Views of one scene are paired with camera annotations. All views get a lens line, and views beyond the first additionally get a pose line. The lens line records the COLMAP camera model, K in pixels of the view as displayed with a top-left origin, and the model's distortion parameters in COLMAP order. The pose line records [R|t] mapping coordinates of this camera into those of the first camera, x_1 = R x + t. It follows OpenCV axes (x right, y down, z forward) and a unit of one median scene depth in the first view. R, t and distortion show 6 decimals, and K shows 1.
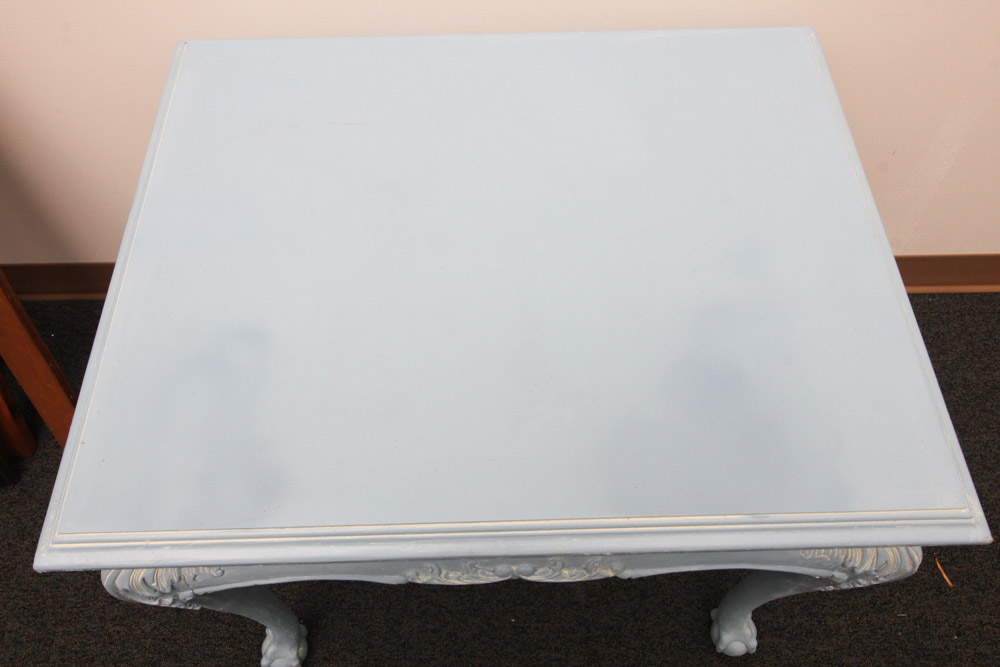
lens RADIAL K [[795.4, 0, 505.1], [0, 795.4, 332.9], [0, 0, 1]] dist [0.021889, -0.006479]
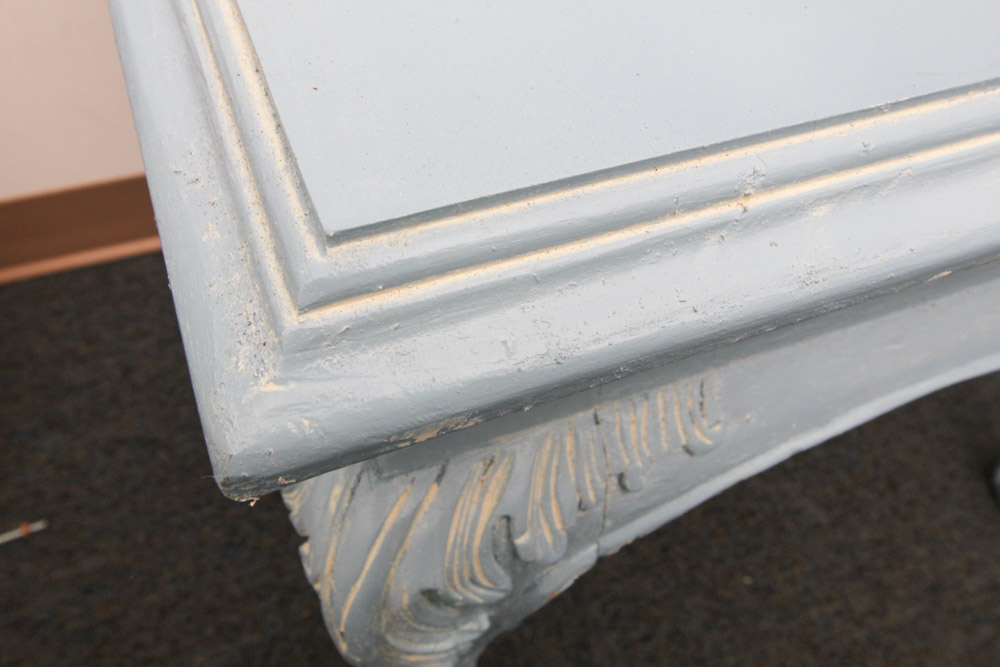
lens RADIAL K [[795.4, 0, 502.1], [0, 795.4, 324.9], [0, 0, 1]] dist [0.021889, -0.006479]
pose [[0.932822, -0.243331, 0.265767, -0.291849], [0.265515, 0.962787, -0.050427, 0.146825], [-0.243607, 0.117605, 0.962717, 0.417403]]
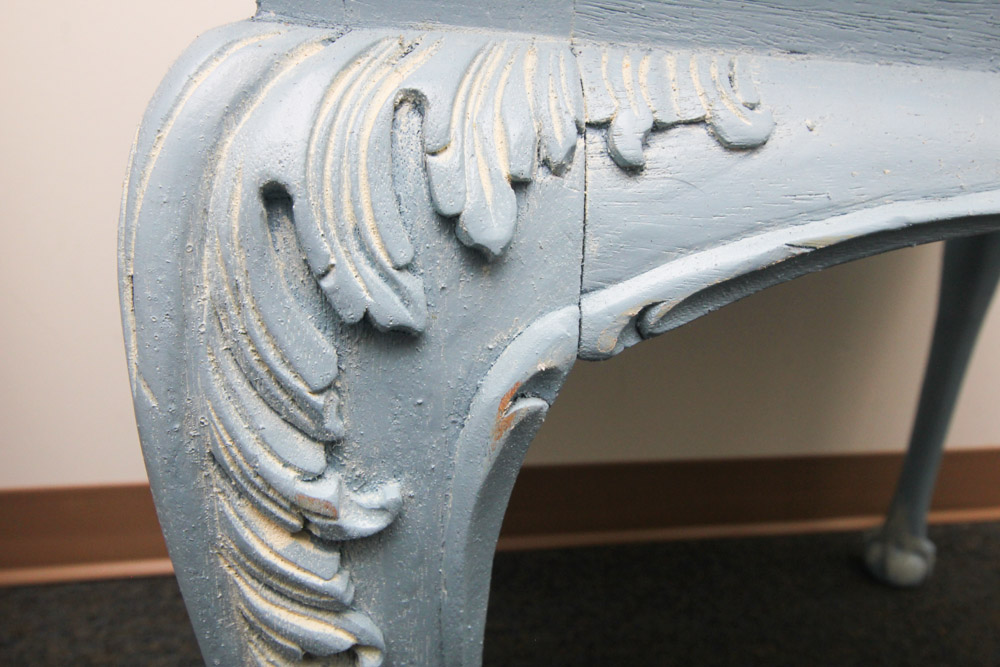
lens RADIAL K [[795.4, 0, 498.8], [0, 795.4, 328.5], [0, 0, 1]] dist [0.021889, -0.006479]
pose [[0.981520, -0.003723, 0.191325, -0.267722], [0.124947, 0.769736, -0.626014, 0.266768], [-0.144939, 0.638351, 0.755977, 0.513441]]
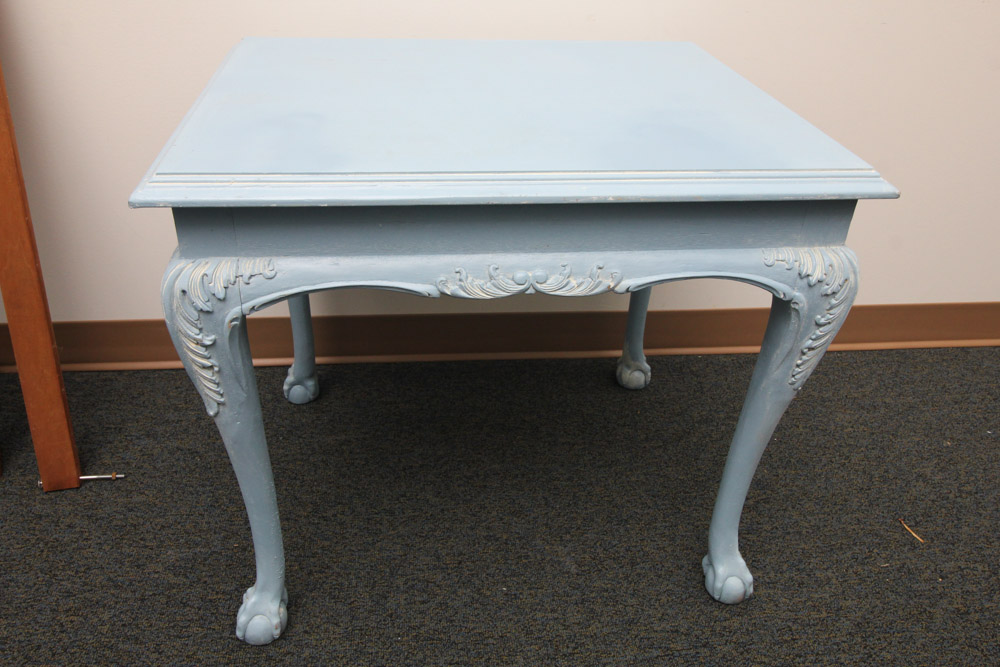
lens RADIAL K [[795.4, 0, 501.7], [0, 795.4, 329.1], [0, 0, 1]] dist [0.021889, -0.006479]
pose [[0.994450, -0.016336, 0.103930, -0.088781], [0.062087, 0.888633, -0.454397, 0.521475], [-0.084932, 0.458328, 0.884716, 0.006579]]
